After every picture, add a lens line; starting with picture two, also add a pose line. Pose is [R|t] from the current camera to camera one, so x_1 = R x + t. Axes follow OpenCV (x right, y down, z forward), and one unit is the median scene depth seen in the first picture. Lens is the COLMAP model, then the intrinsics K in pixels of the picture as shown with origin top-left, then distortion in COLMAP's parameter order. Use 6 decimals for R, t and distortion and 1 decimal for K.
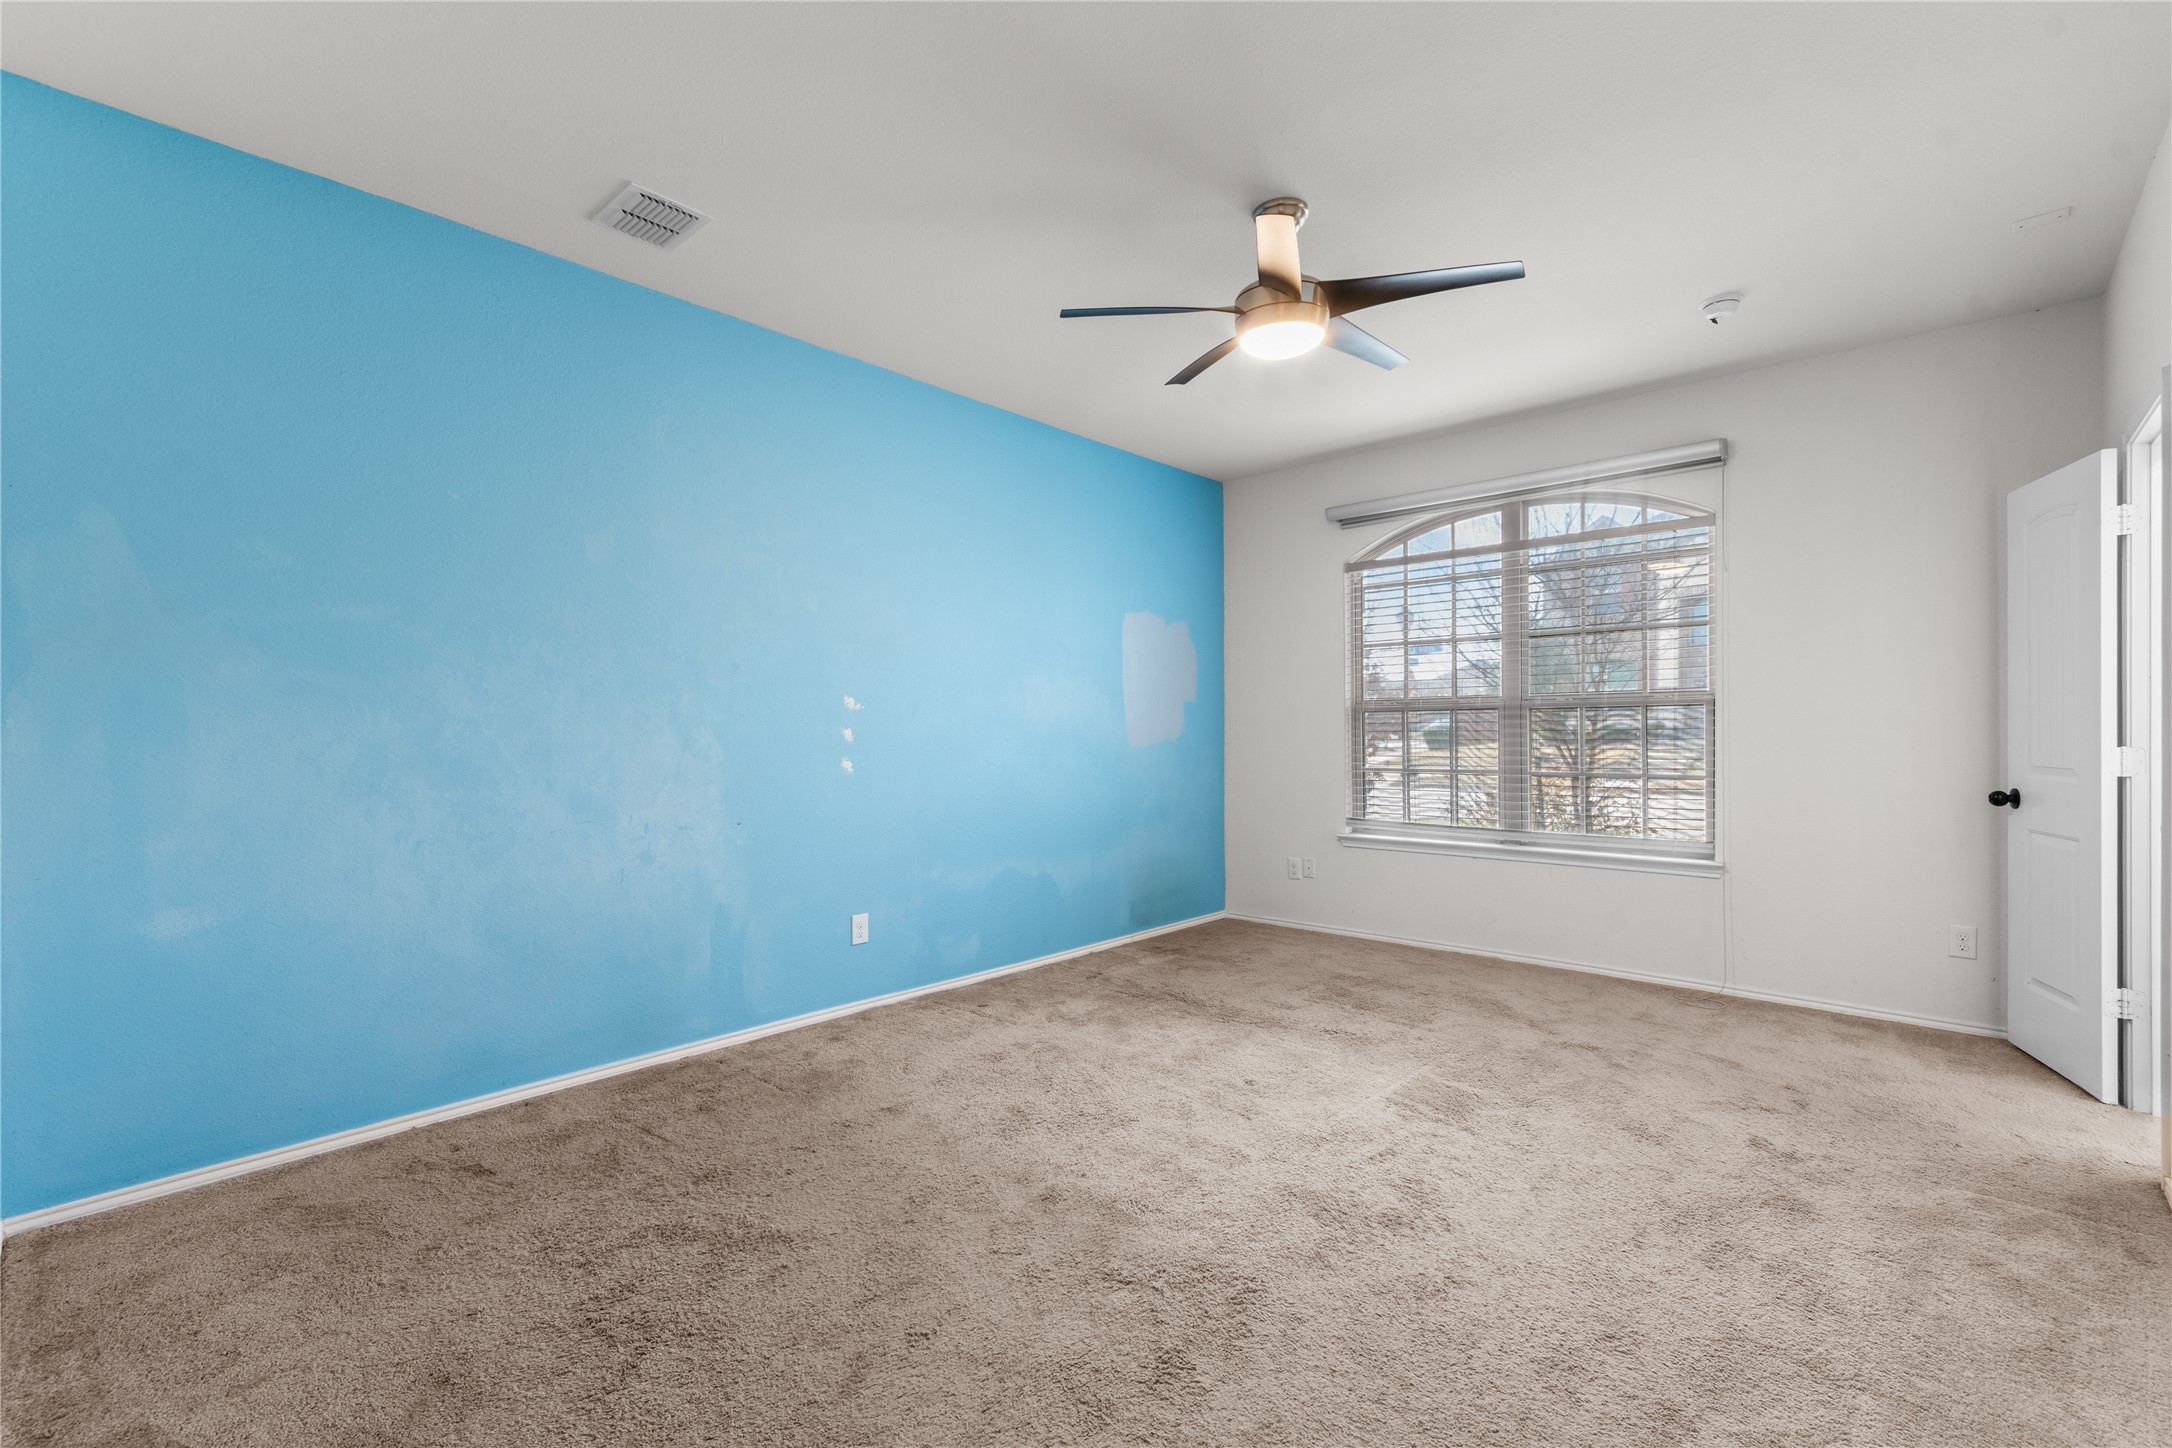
lens RADIAL K [[955.8, 0, 1101.4], [0, 955.8, 731.7], [0, 0, 1]] dist [0.003689, 0.001500]
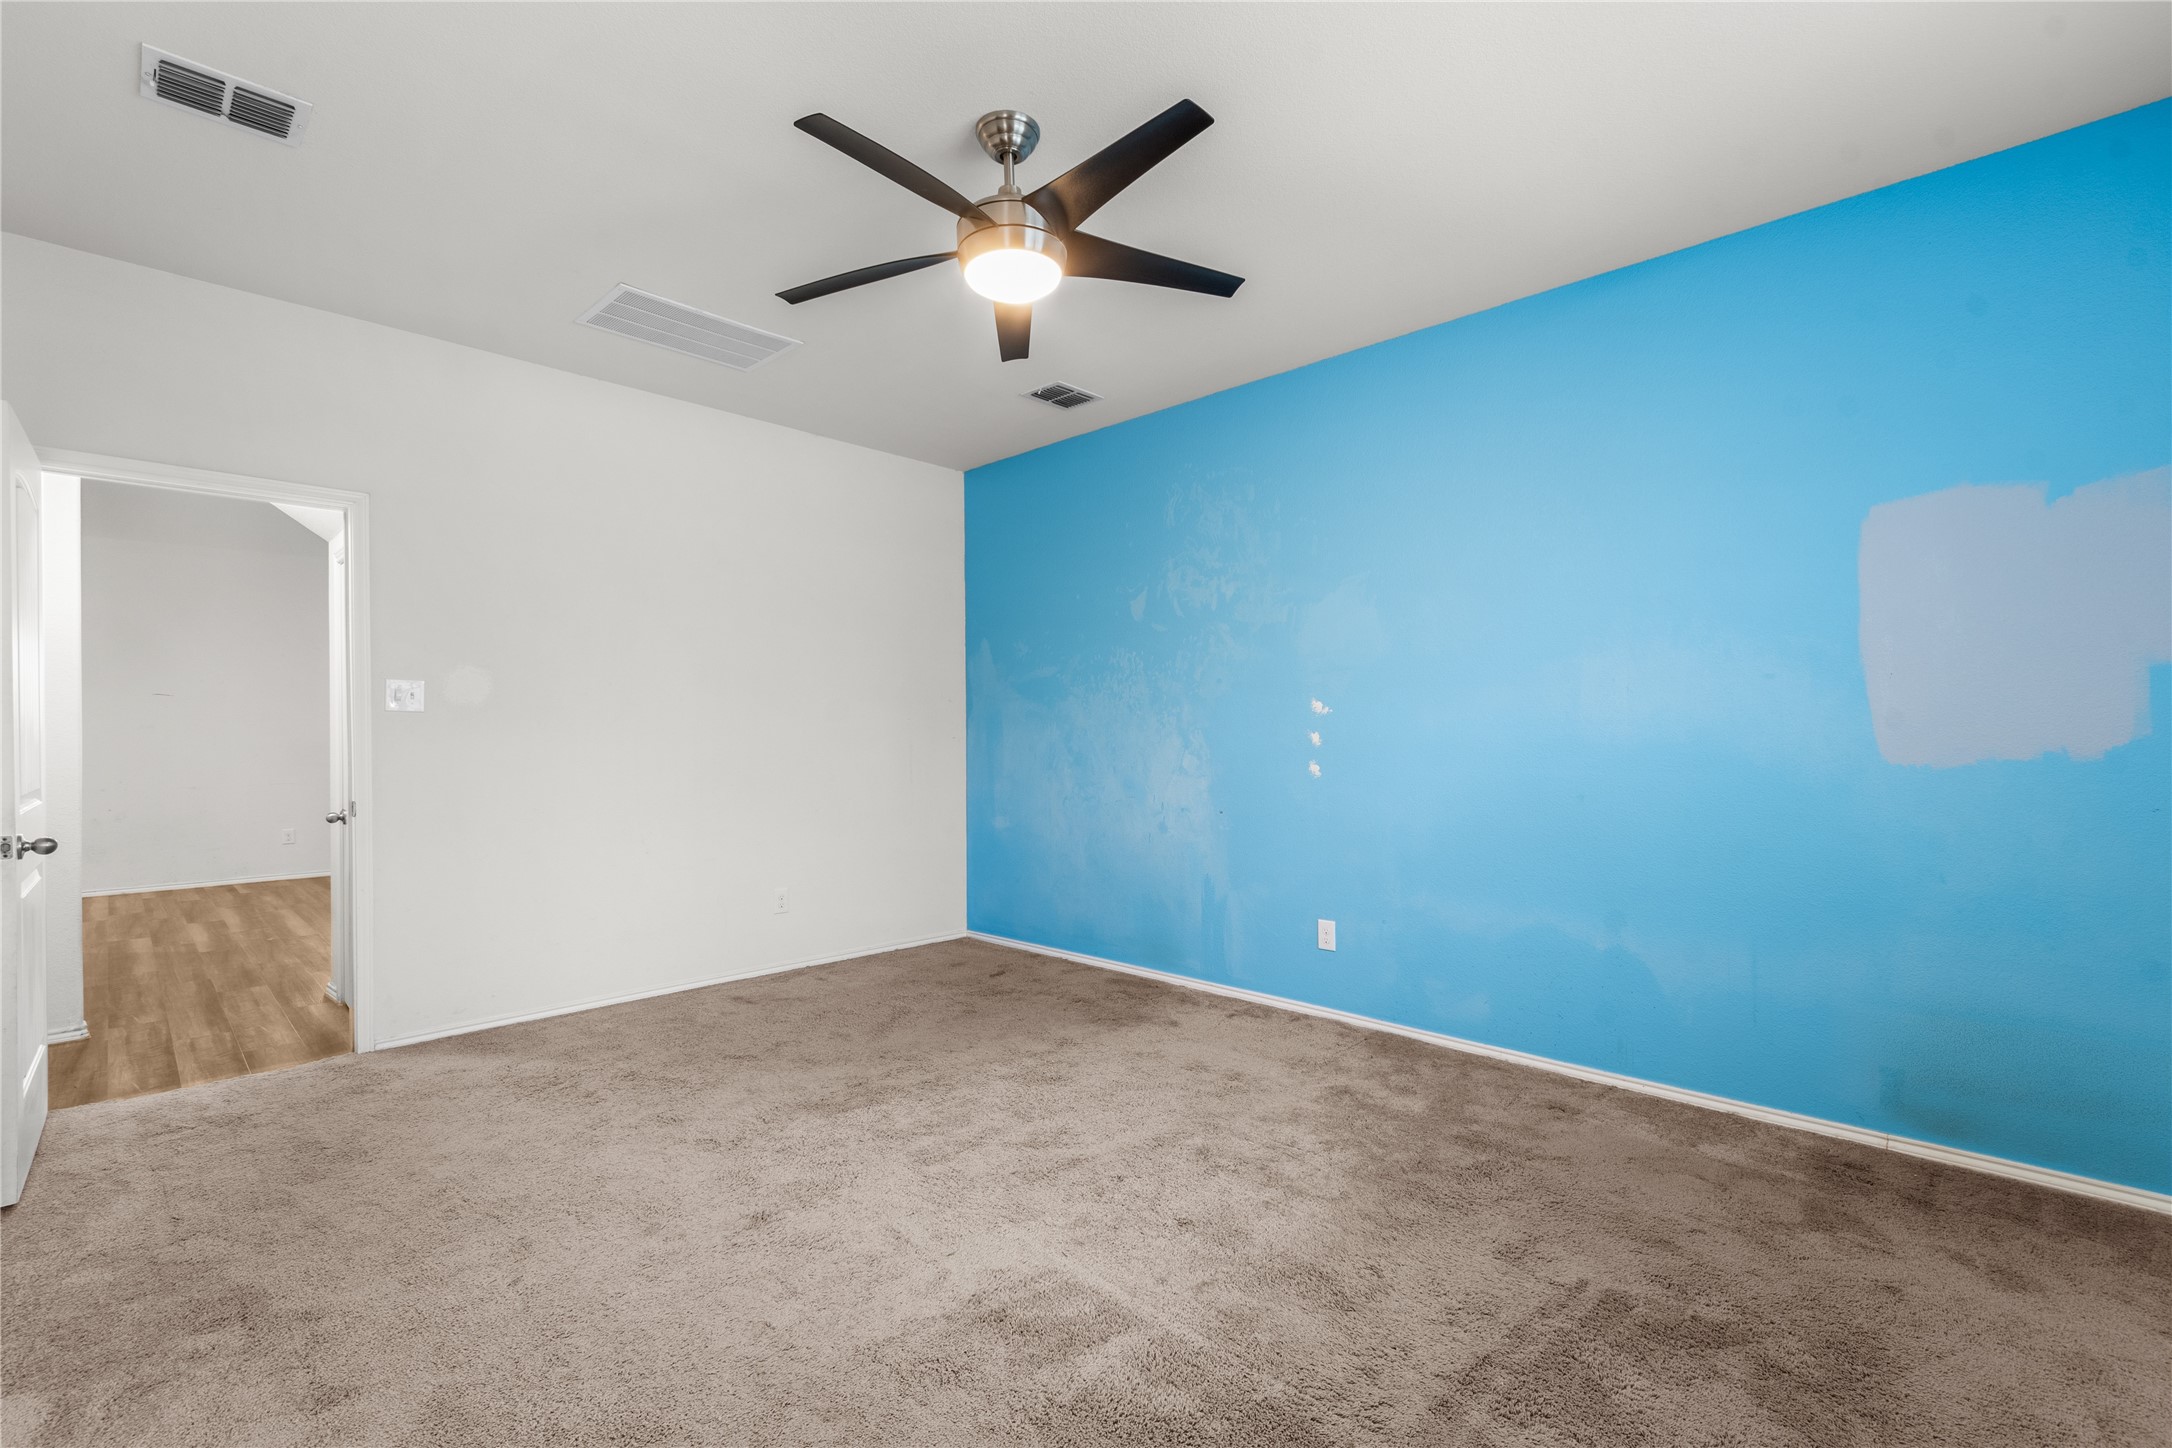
lens RADIAL K [[955.8, 0, 1082.0], [0, 955.8, 731.5], [0, 0, 1]] dist [0.003689, 0.001500]
pose [[-0.046159, -0.001759, -0.998933, 0.777749], [0.001872, 0.999997, -0.001848, -0.003051], [0.998932, -0.001955, -0.046156, 0.825747]]
